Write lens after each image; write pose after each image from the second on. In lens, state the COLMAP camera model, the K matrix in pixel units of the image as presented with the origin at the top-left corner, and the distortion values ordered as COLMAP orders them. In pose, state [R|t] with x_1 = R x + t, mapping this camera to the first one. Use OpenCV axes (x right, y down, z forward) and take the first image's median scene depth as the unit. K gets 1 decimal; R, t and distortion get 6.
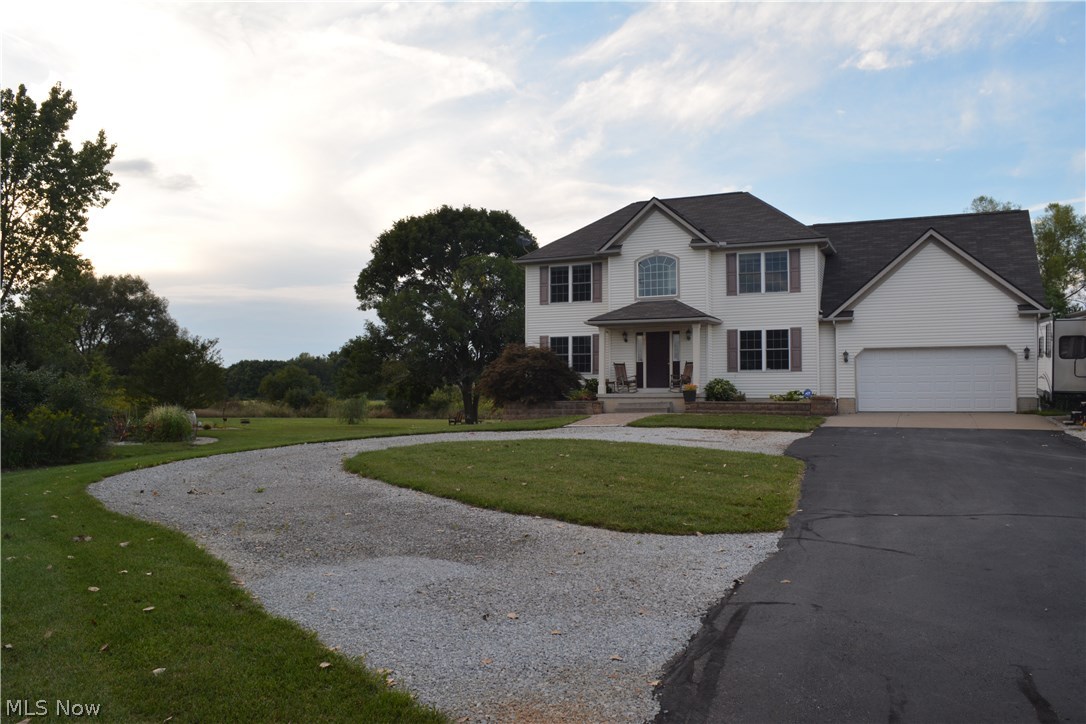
lens RADIAL K [[864.3, 0, 543.0], [0, 864.3, 362.0], [0, 0, 1]] dist [-0.088636, 0.006431]
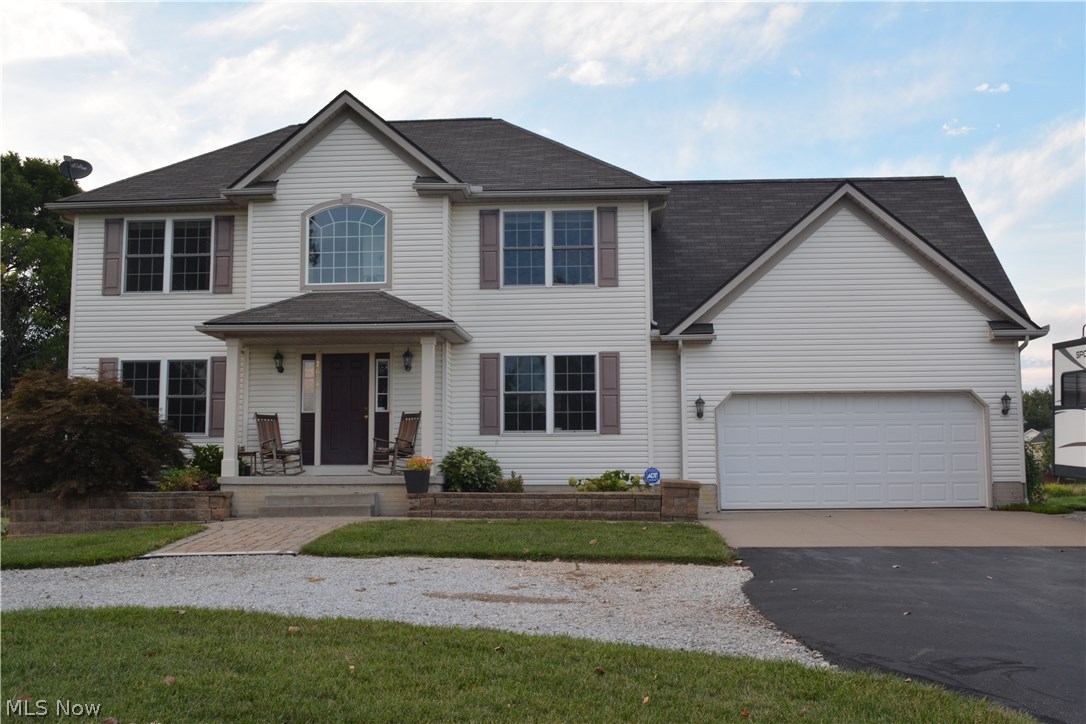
lens RADIAL K [[1132.7, 0, 543.0], [0, 1132.7, 362.0], [0, 0, 1]] dist [-0.062084, -0.004814]
pose [[0.935512, 0.033460, 0.351707, 0.008727], [-0.010598, 0.997715, -0.066727, 0.013020], [-0.353136, 0.058697, 0.933729, 0.348212]]
